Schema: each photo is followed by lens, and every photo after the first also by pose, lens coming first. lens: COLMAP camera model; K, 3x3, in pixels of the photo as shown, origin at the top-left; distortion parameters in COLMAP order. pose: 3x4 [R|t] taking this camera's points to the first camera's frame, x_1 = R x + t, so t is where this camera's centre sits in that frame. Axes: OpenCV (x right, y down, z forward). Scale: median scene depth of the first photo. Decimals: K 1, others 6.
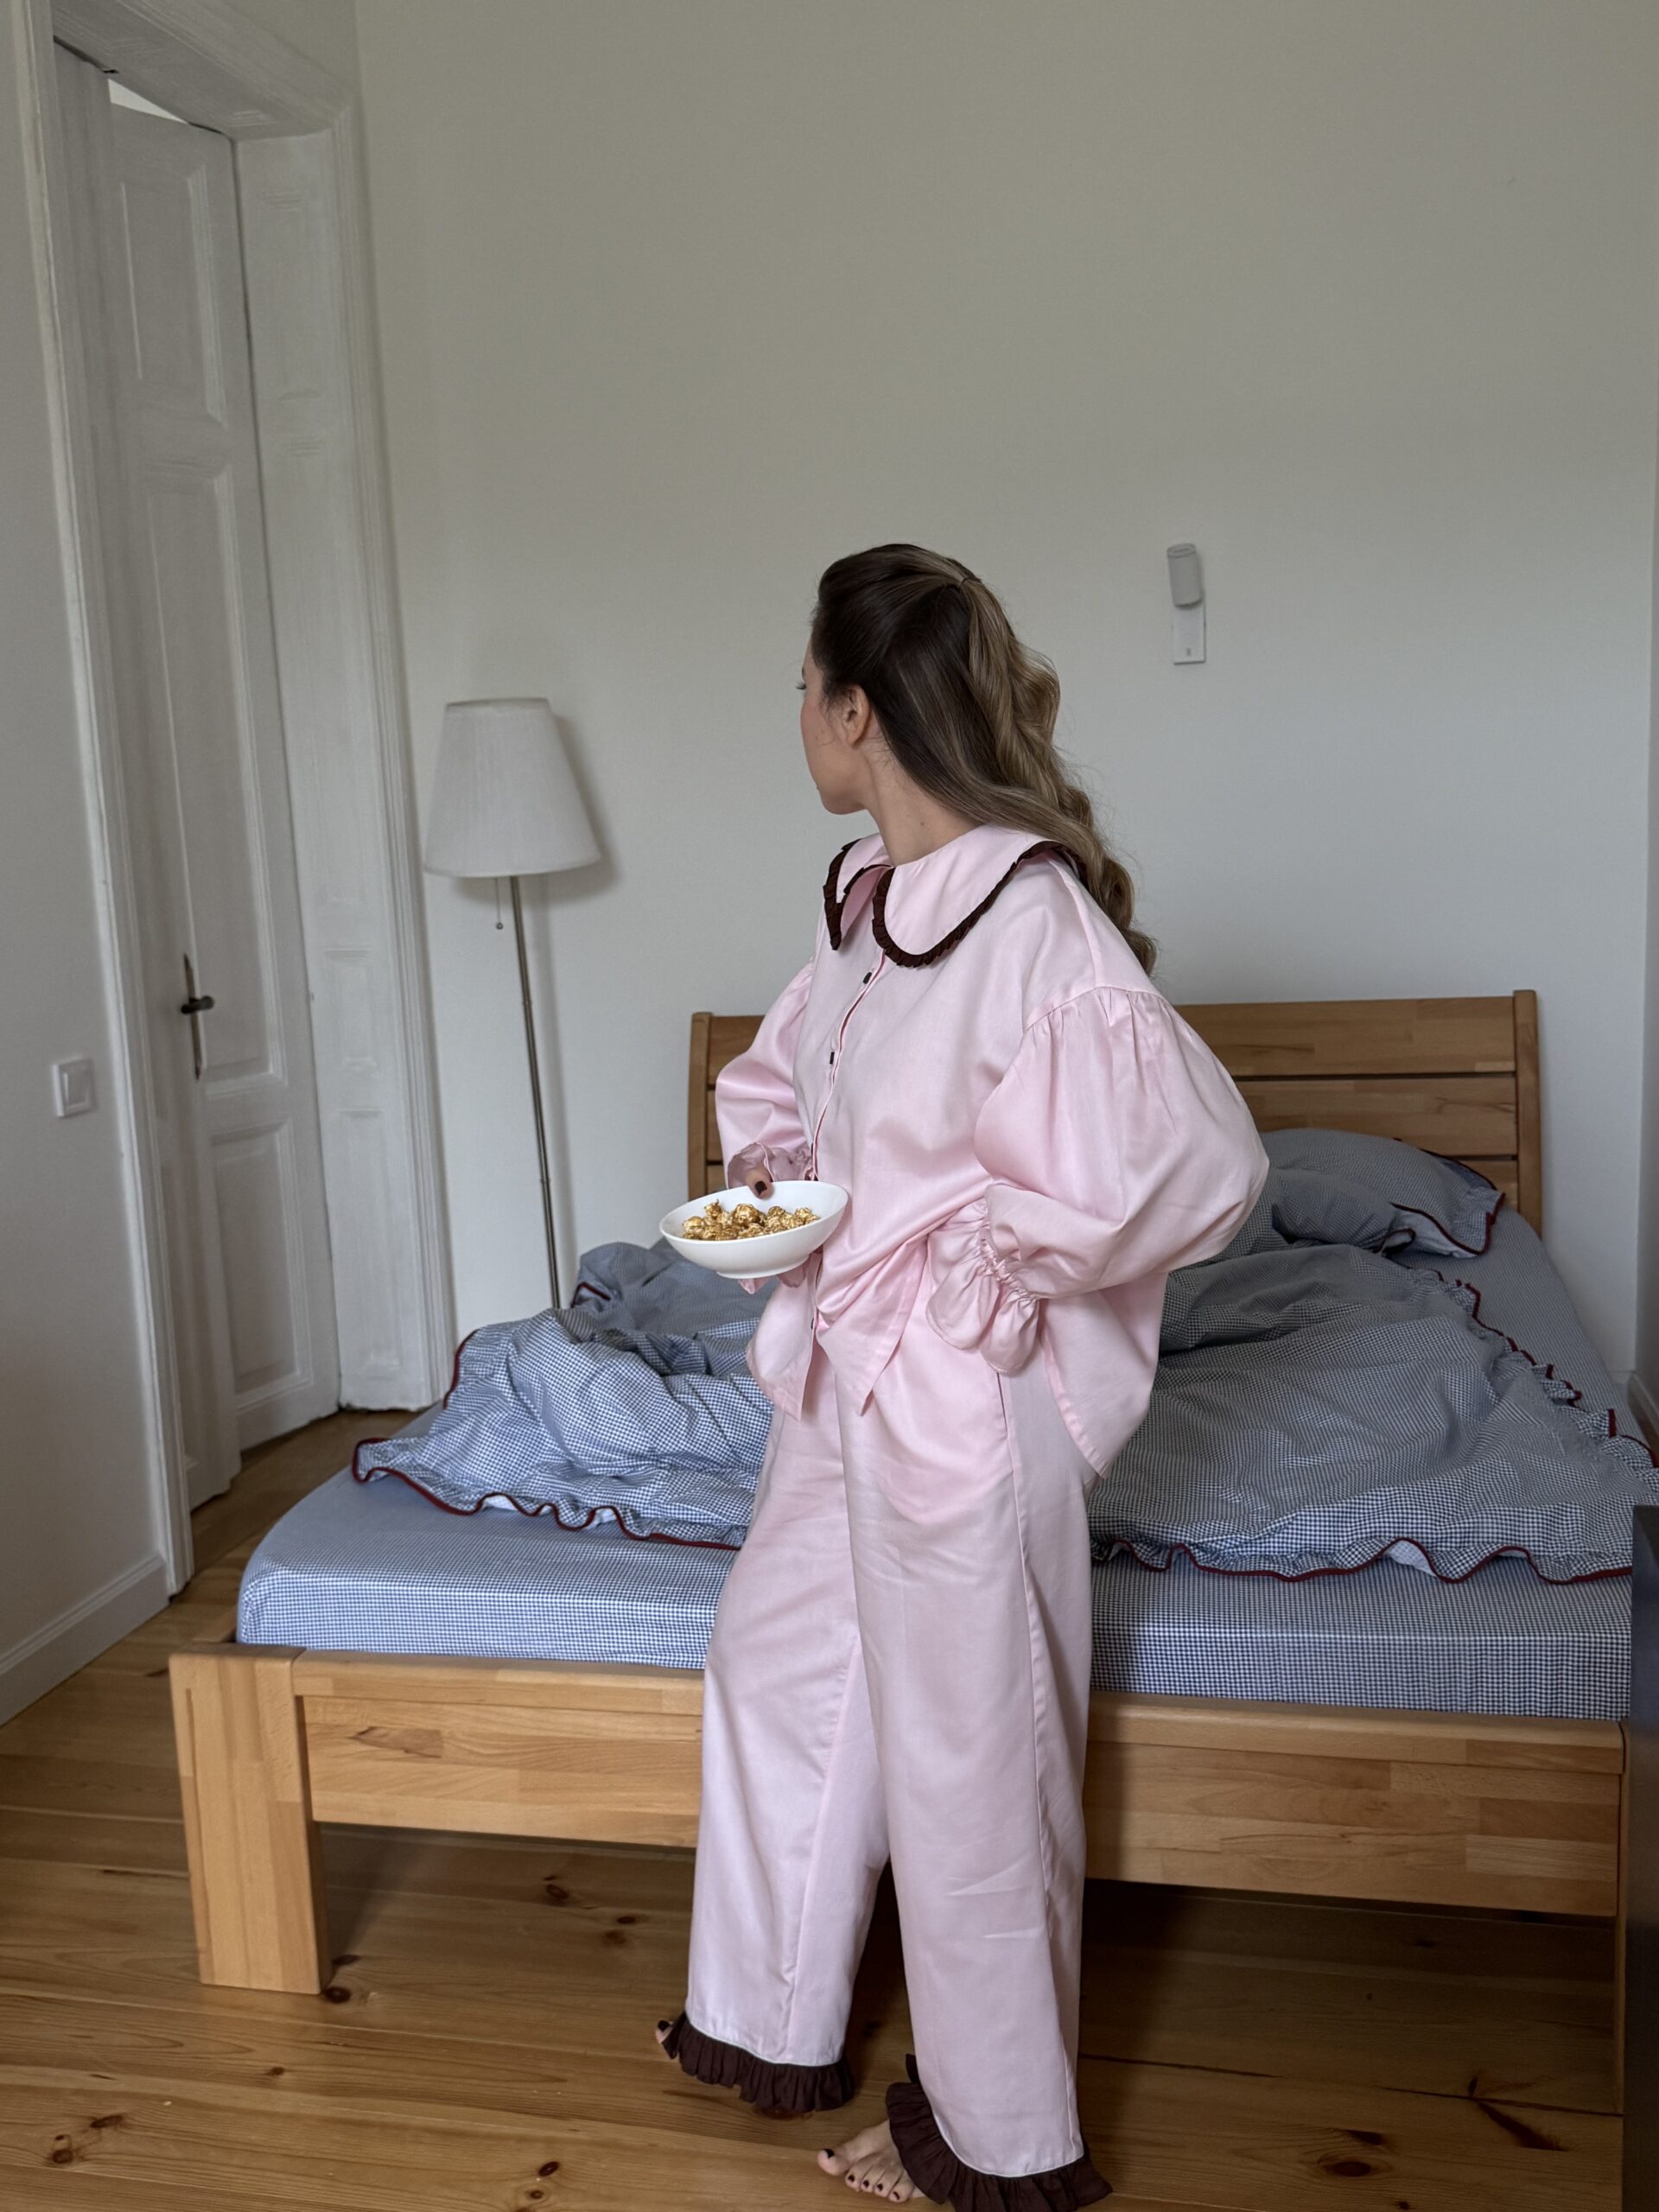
lens RADIAL K [[2016.3, 0, 832.0], [0, 2016.3, 1103.1], [0, 0, 1]] dist [0.087118, -0.149692]
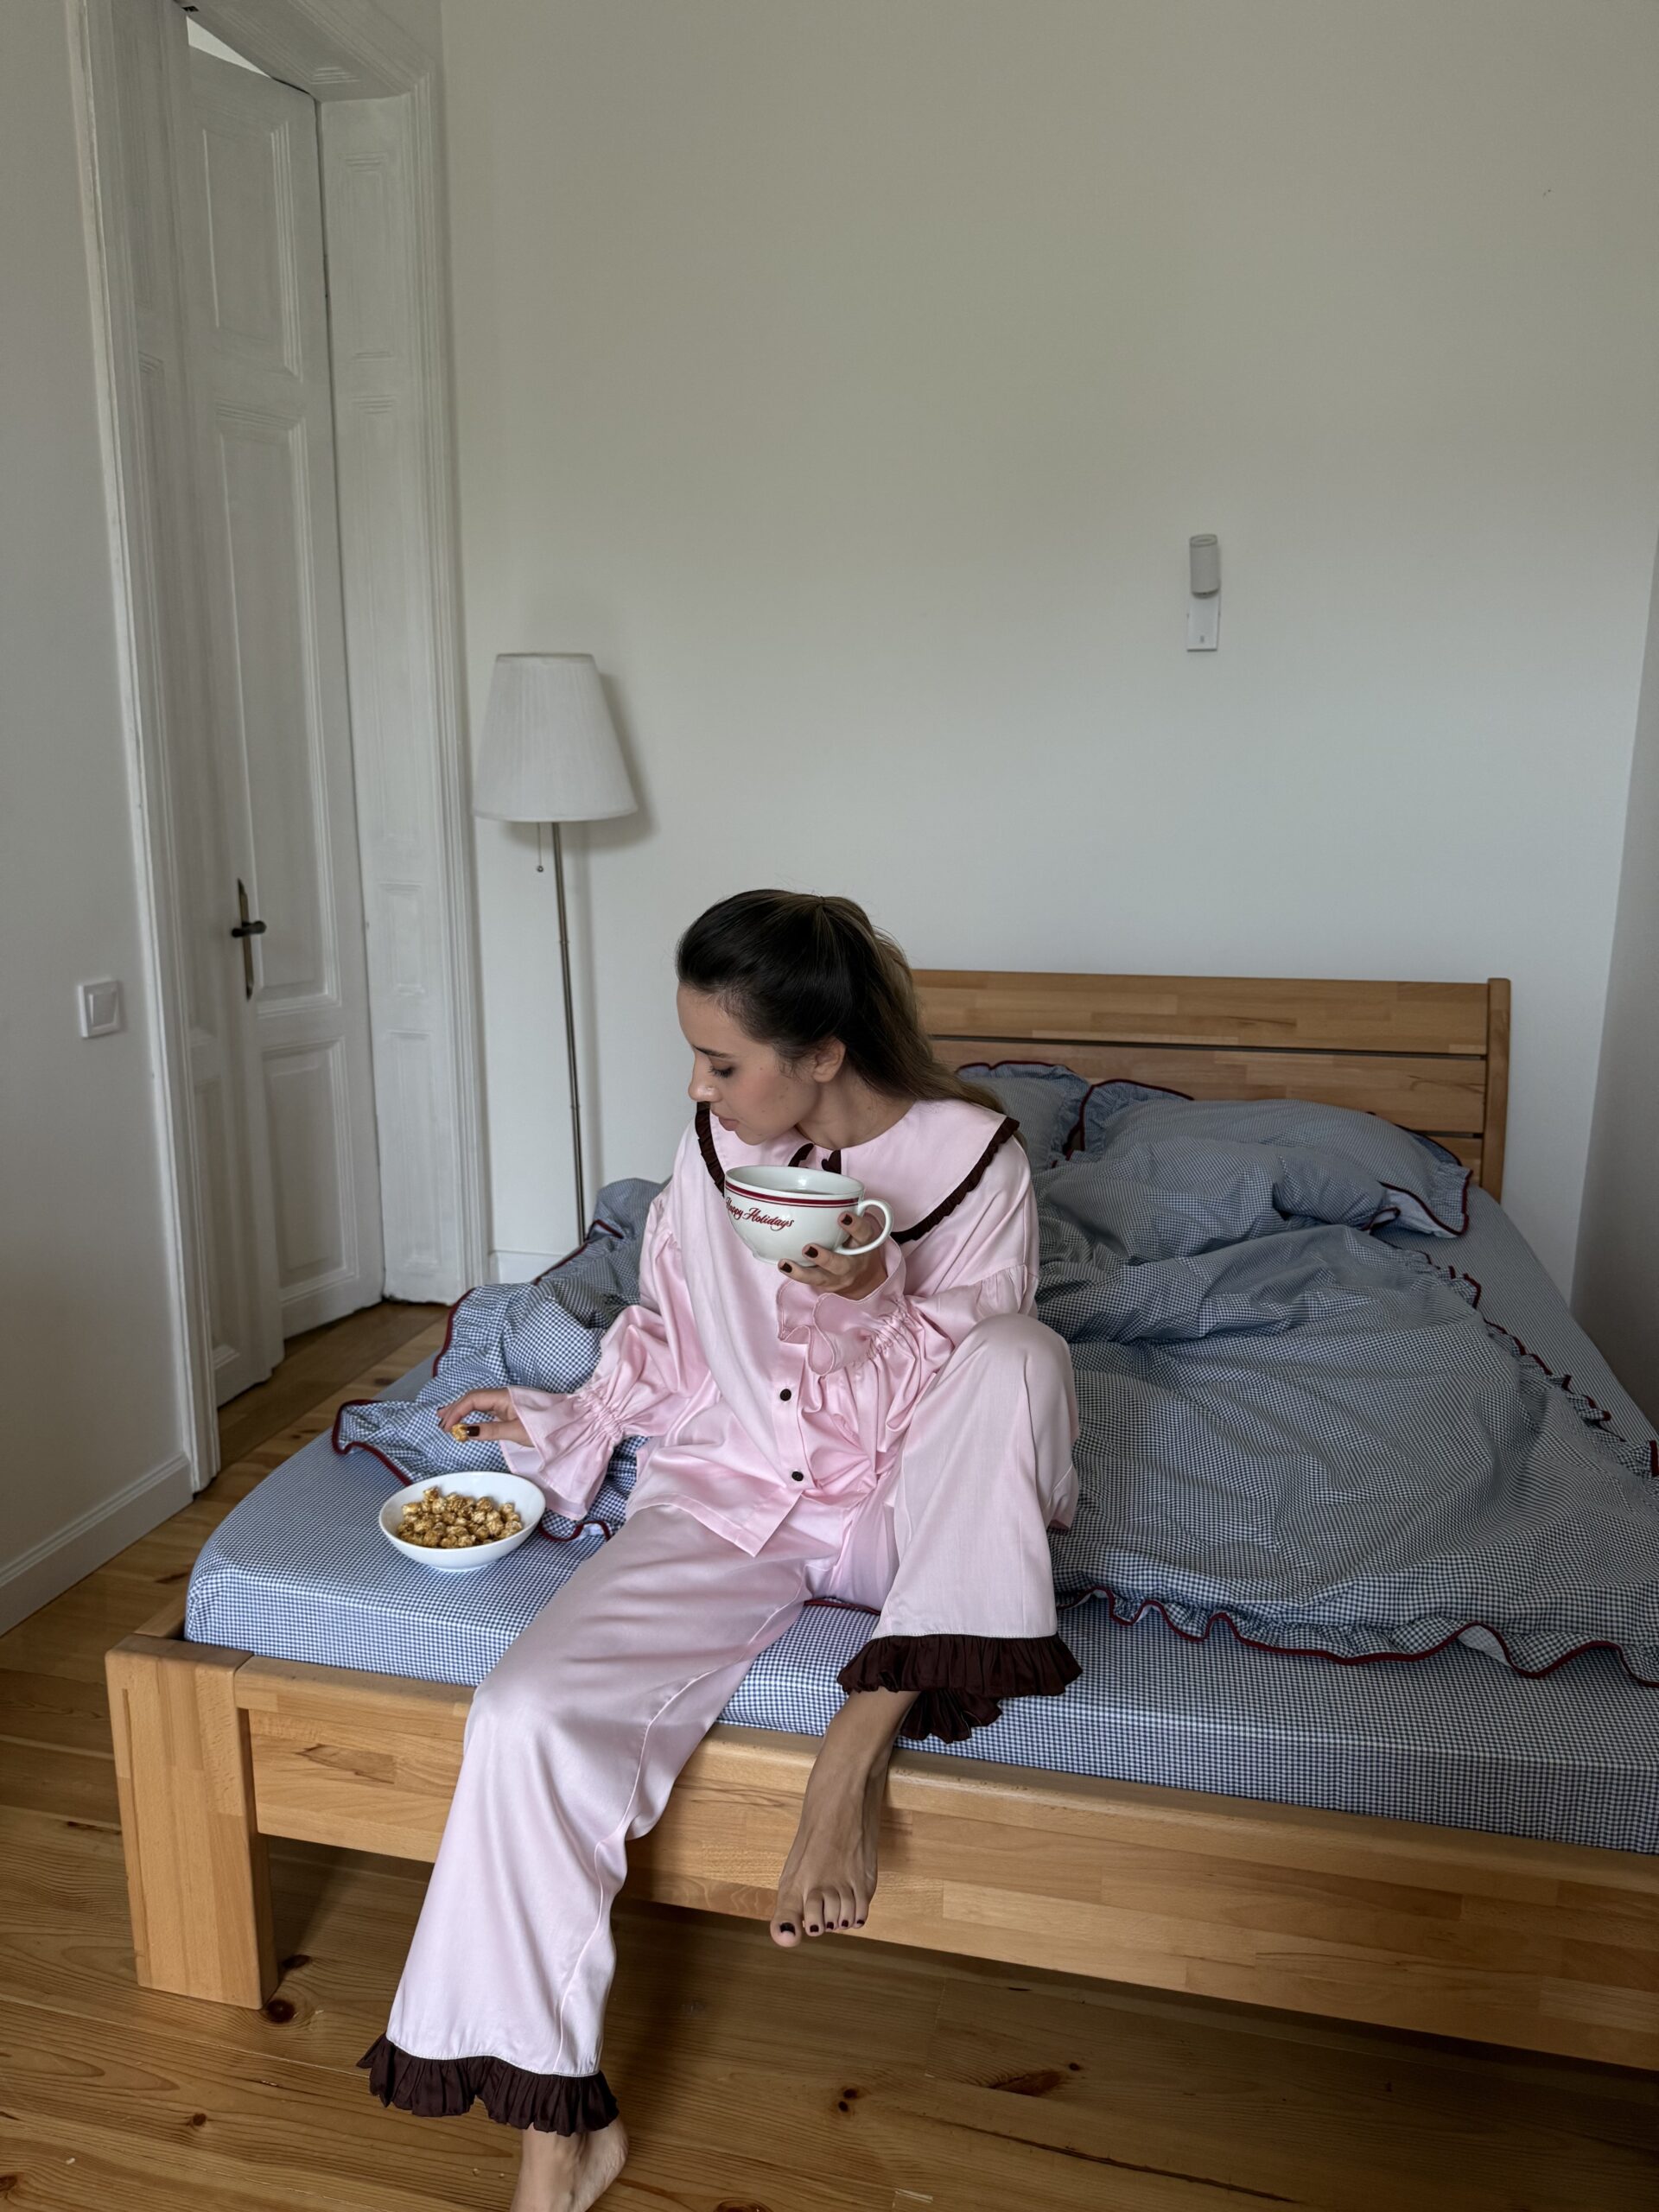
lens RADIAL K [[1566.2, 0, 827.5], [0, 1566.2, 1102.5], [0, 0, 1]] dist [0.029262, -0.033354]
pose [[0.998720, 0.050579, 0.001017, -0.009175], [-0.050558, 0.997206, 0.055000, -0.022293], [0.001768, -0.054981, 0.998486, 0.211066]]
